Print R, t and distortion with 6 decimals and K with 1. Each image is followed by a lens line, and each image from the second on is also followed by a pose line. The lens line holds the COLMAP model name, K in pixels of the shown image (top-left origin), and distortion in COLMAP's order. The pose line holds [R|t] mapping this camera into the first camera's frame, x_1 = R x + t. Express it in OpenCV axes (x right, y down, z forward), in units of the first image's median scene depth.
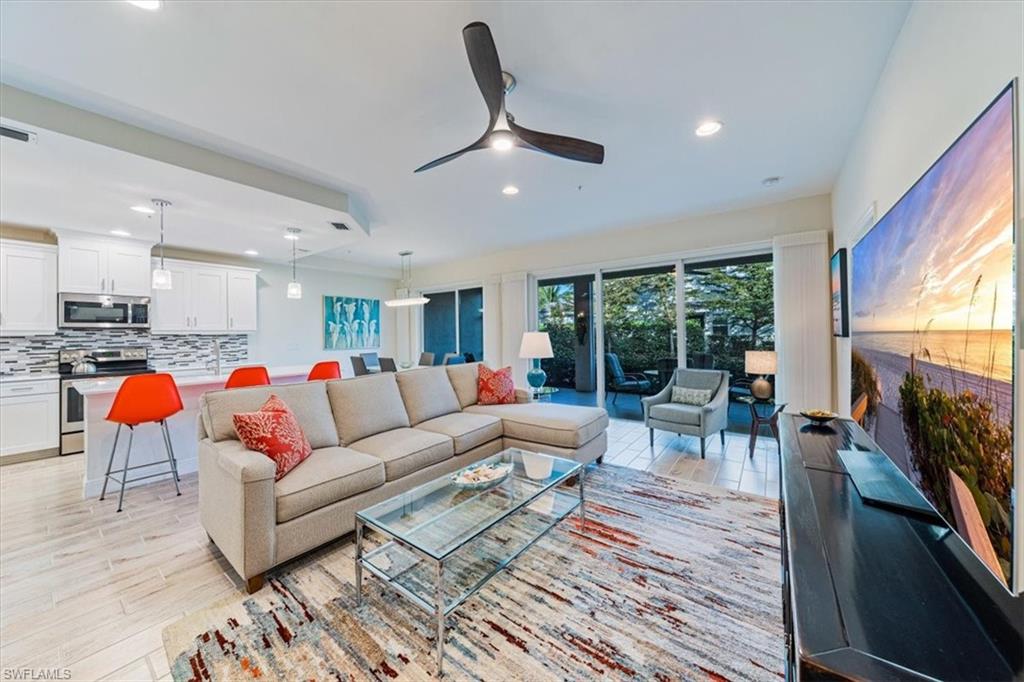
lens RADIAL K [[354.1, 0, 512.5], [0, 354.1, 331.0], [0, 0, 1]] dist [-0.000274, -0.000011]
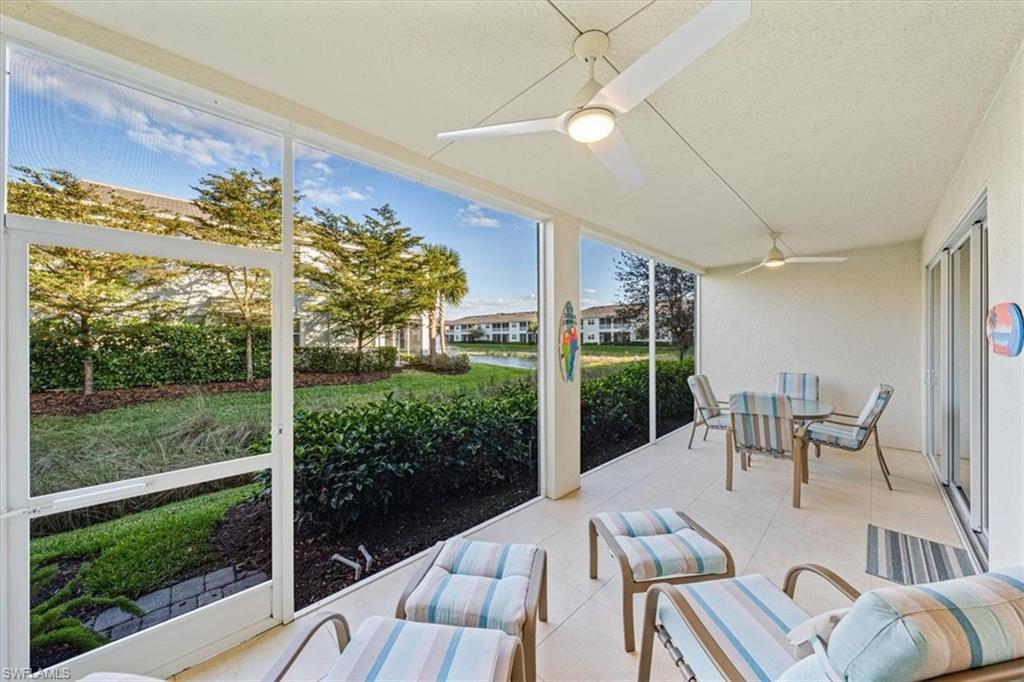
lens RADIAL K [[354.1, 0, 493.7], [0, 354.1, 339.5], [0, 0, 1]] dist [-0.000274, -0.000011]
pose [[0.174007, 0.006211, 0.984725, -0.332612], [-0.009162, 0.999947, -0.004688, -0.012077], [-0.984702, -0.008207, 0.174055, 2.093041]]
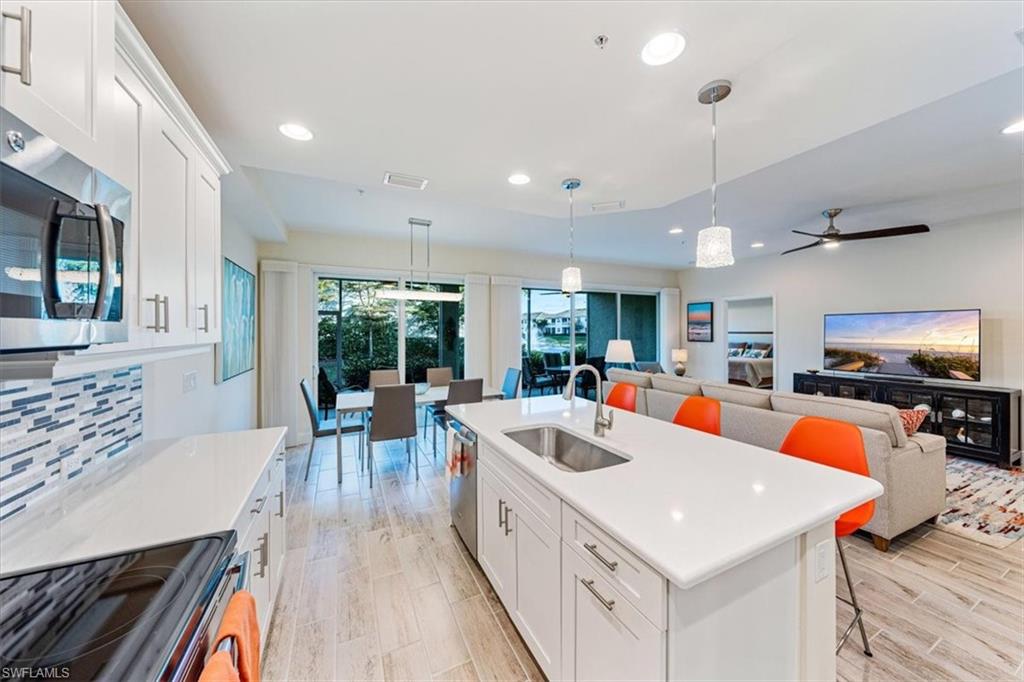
lens RADIAL K [[354.1, 0, 509.0], [0, 354.1, 332.5], [0, 0, 1]] dist [-0.000274, -0.000011]
pose [[0.463243, 0.006012, 0.886211, -1.170201], [-0.012464, 0.999922, -0.000268, -0.019332], [-0.886143, -0.010922, 0.463282, 0.767993]]
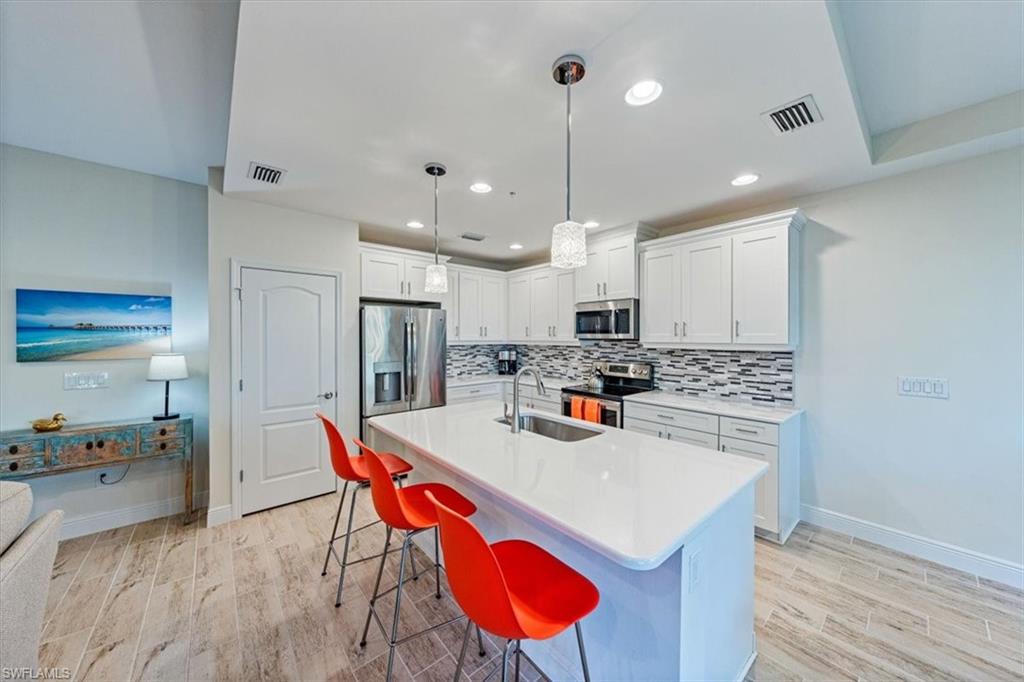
lens RADIAL K [[354.1, 0, 511.6], [0, 354.1, 338.4], [0, 0, 1]] dist [-0.000274, -0.000011]
pose [[-0.218232, 0.019656, -0.975699, -0.248075], [0.012331, 0.999773, 0.017383, -0.028887], [0.975819, -0.008238, -0.218425, 0.974094]]
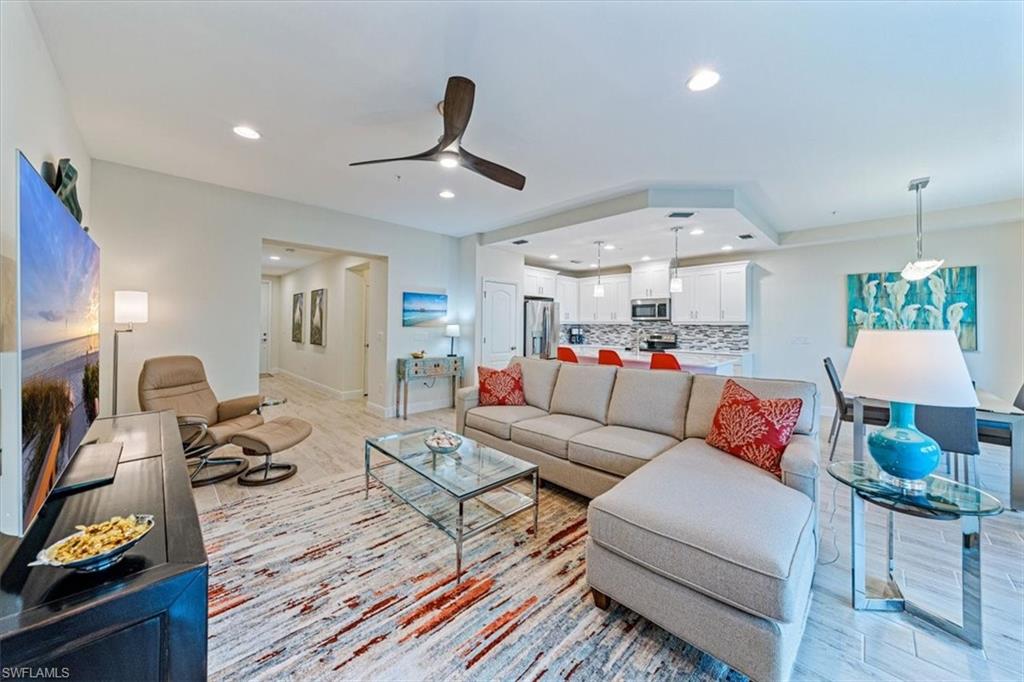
lens RADIAL K [[354.1, 0, 513.9], [0, 354.1, 321.4], [0, 0, 1]] dist [-0.000274, -0.000011]
pose [[-0.145229, 0.002185, -0.989396, 0.495512], [0.004269, 0.999990, 0.001581, -0.008515], [0.989389, -0.003994, -0.145237, 0.636473]]
